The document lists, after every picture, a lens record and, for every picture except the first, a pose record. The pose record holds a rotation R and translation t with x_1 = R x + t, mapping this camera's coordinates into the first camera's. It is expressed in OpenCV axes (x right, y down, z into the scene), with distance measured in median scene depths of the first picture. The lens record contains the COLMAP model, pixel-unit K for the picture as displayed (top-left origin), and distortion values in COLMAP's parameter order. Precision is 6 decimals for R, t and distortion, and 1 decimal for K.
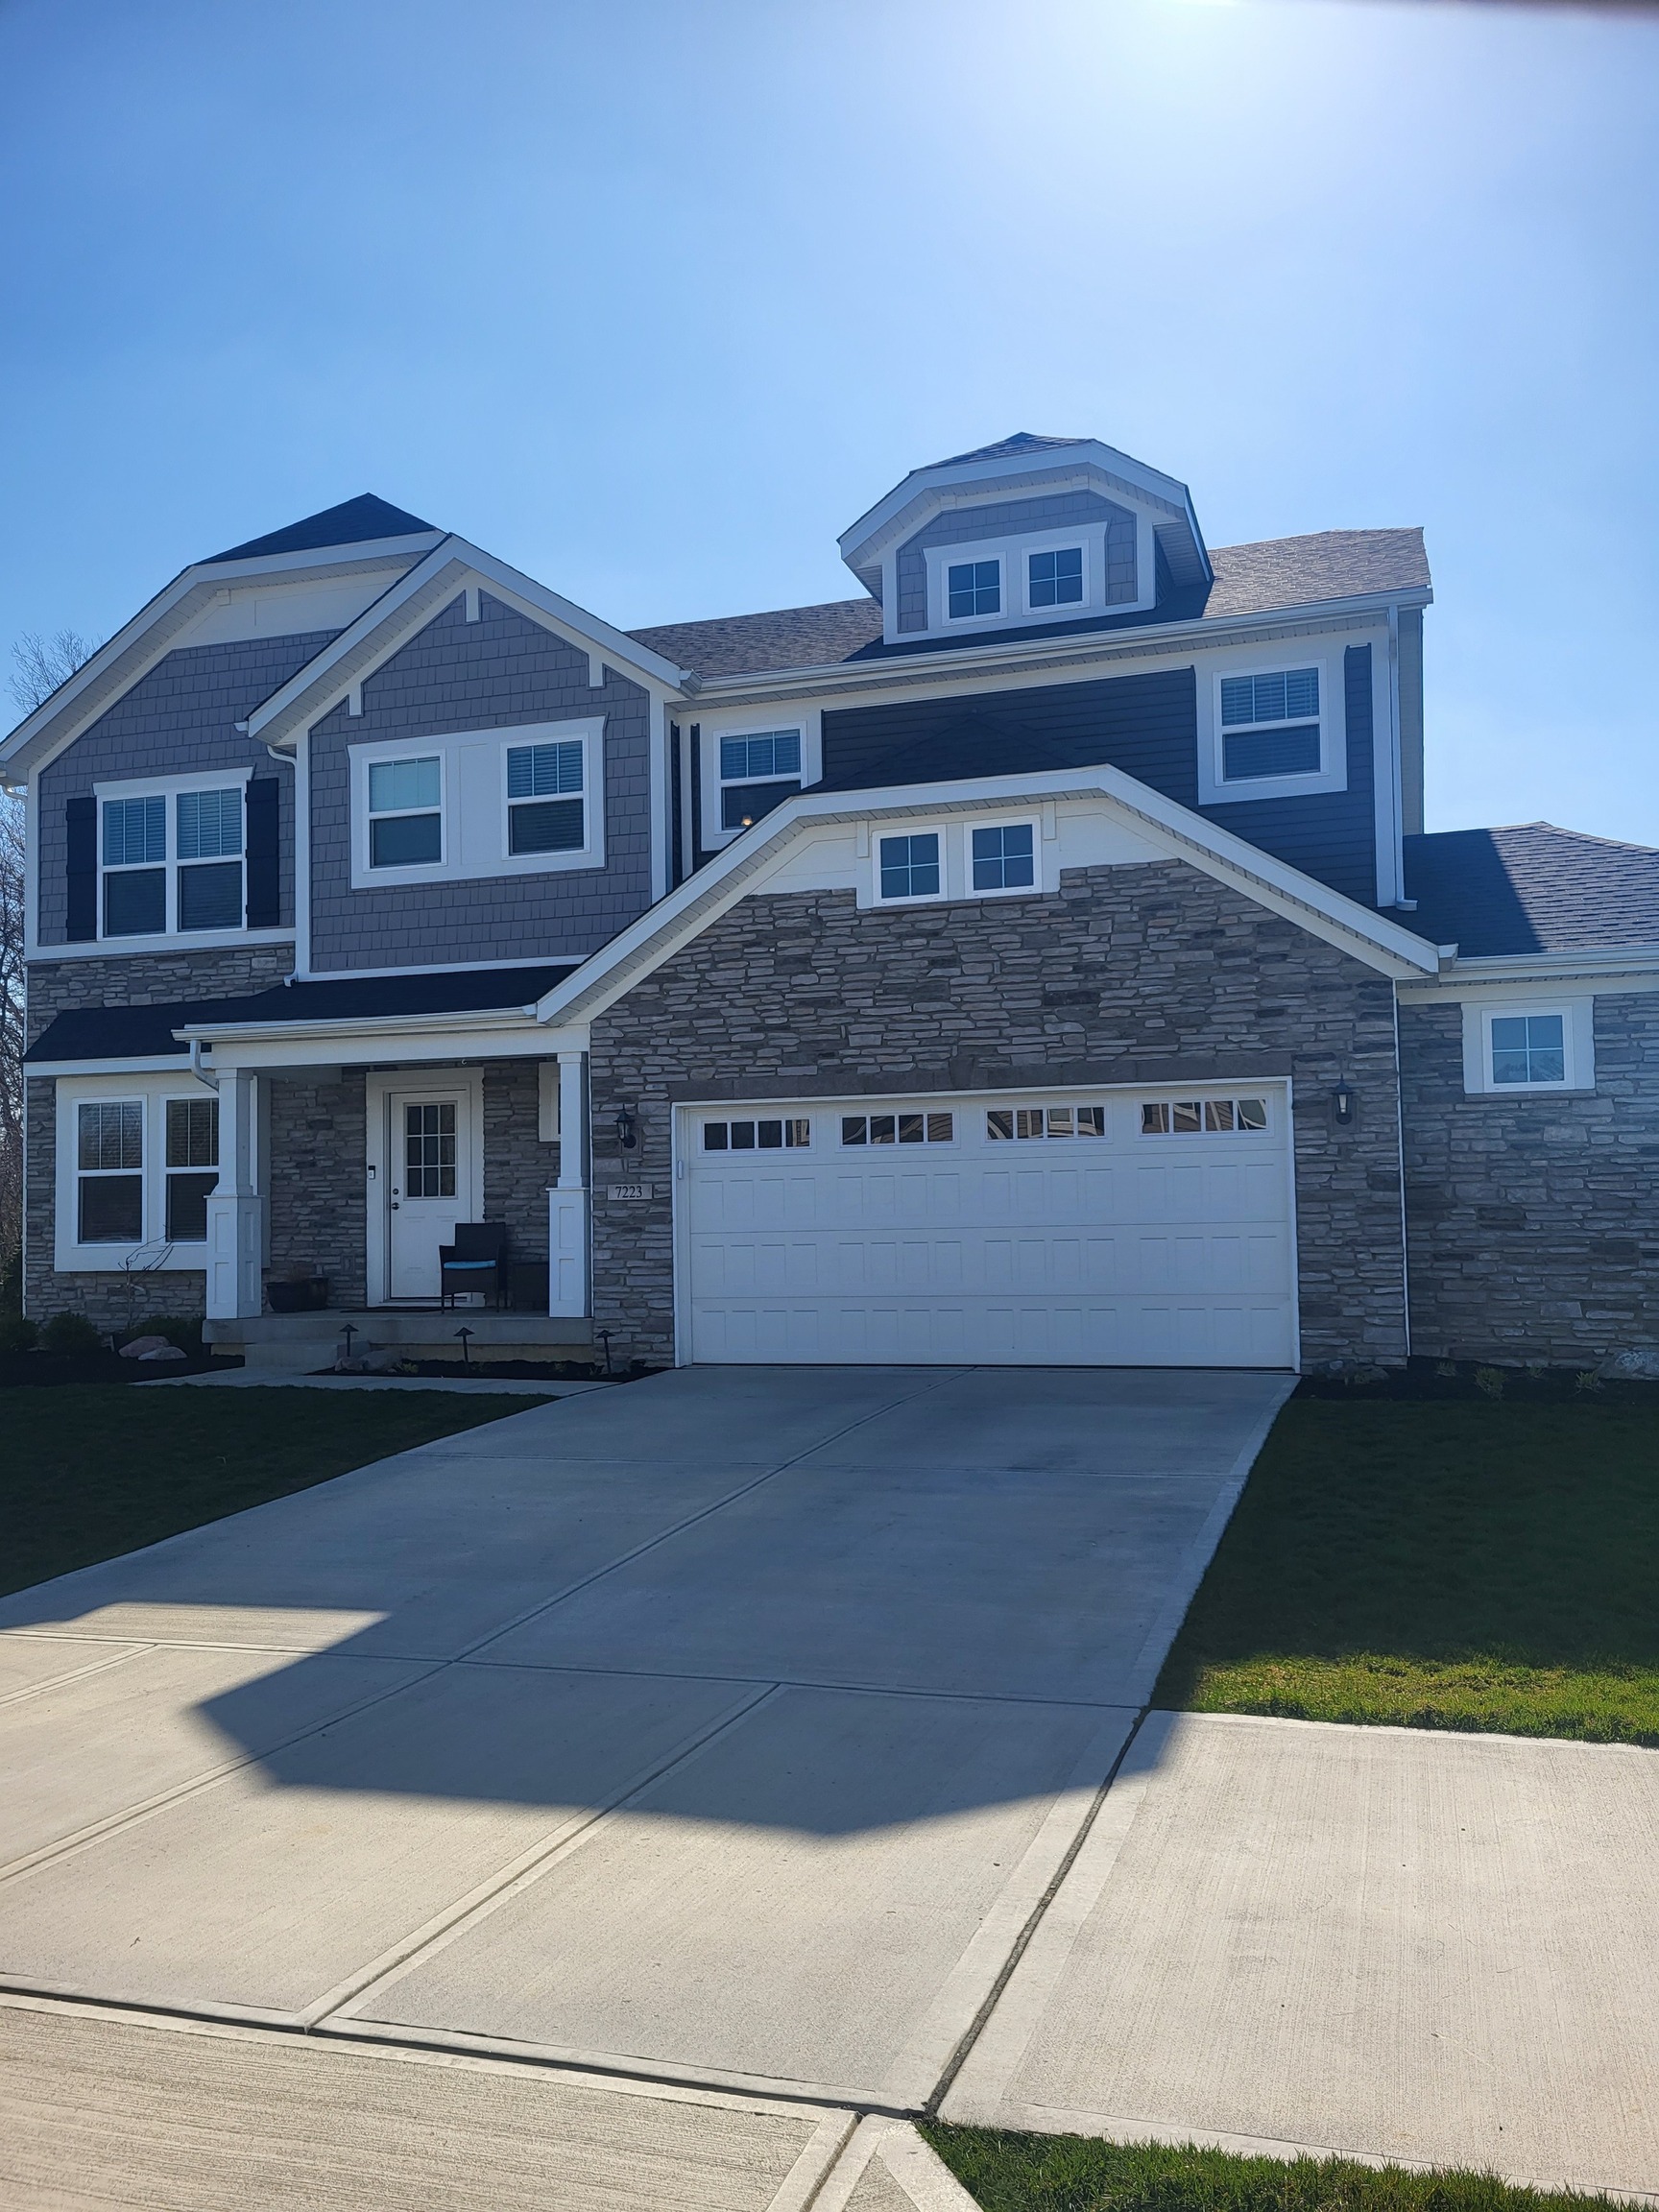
lens RADIAL K [[1679.2, 0, 841.8], [0, 1679.2, 1119.6], [0, 0, 1]] dist [0.053626, 0.000706]
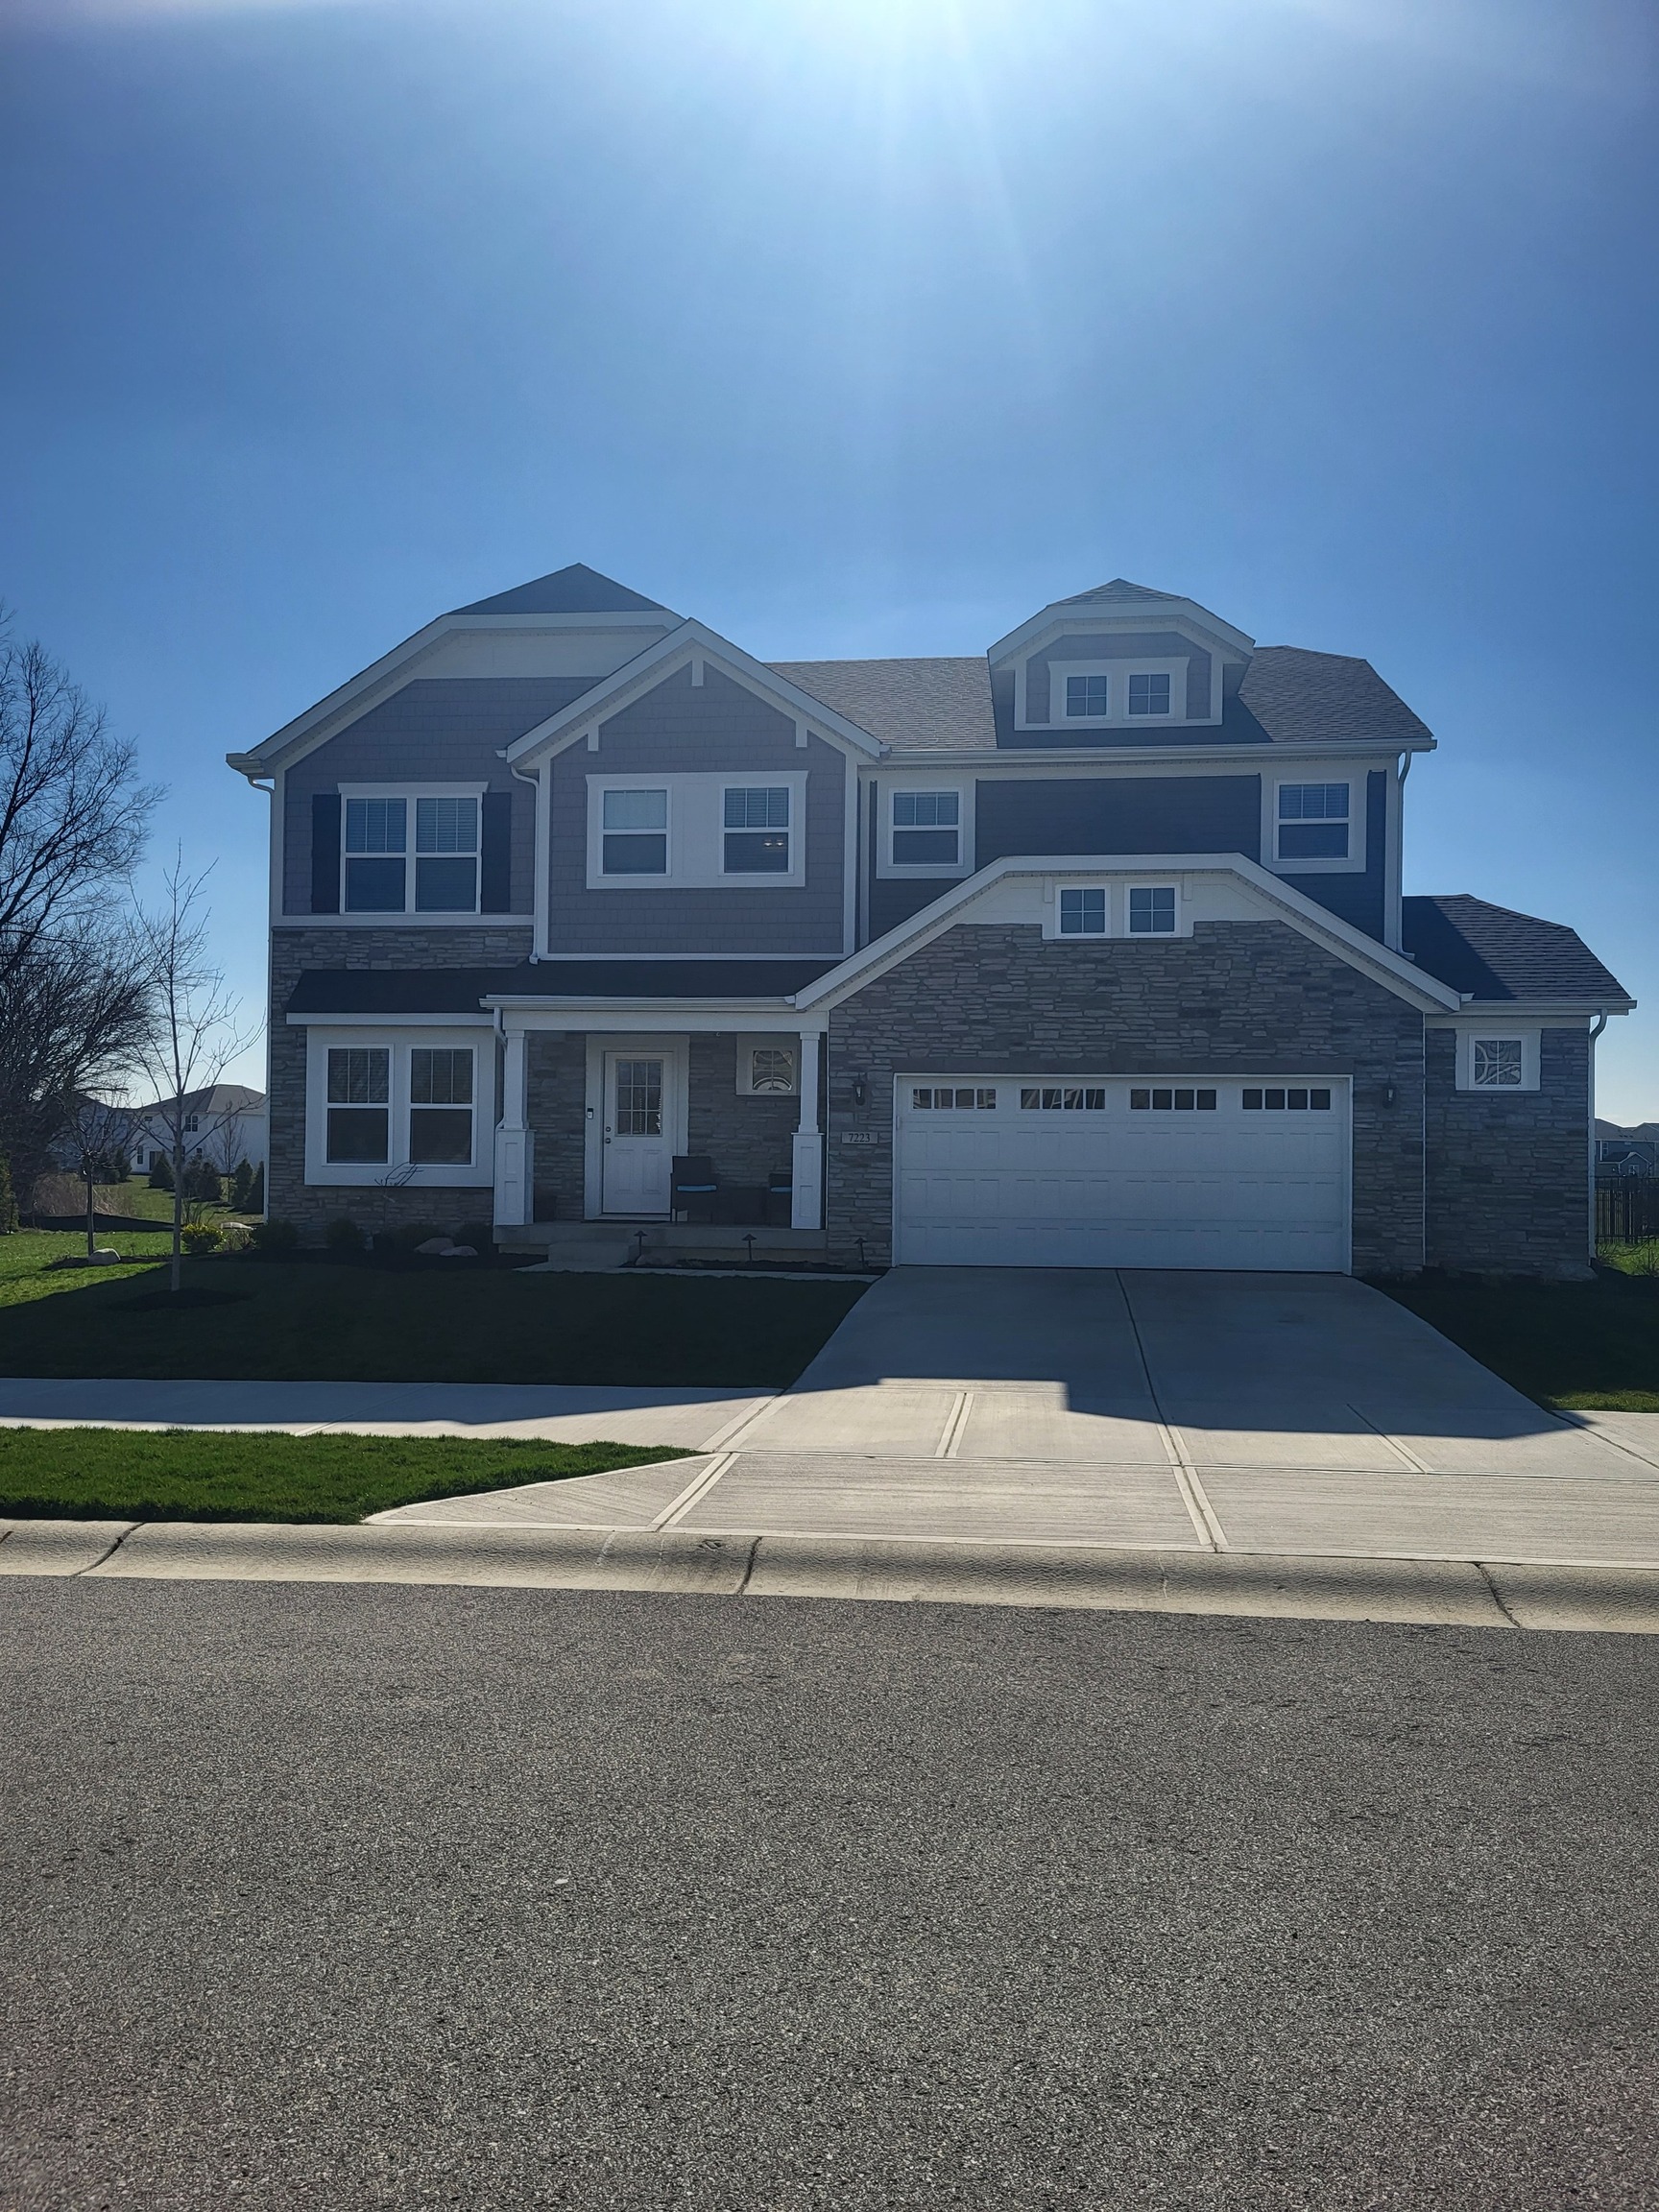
lens RADIAL K [[1679.2, 0, 822.1], [0, 1679.2, 1098.7], [0, 0, 1]] dist [0.053626, 0.000706]
pose [[0.983183, 0.035017, 0.179236, -0.366275], [-0.039246, 0.999027, 0.020099, -0.013141], [-0.178358, -0.026795, 0.983601, -0.296958]]
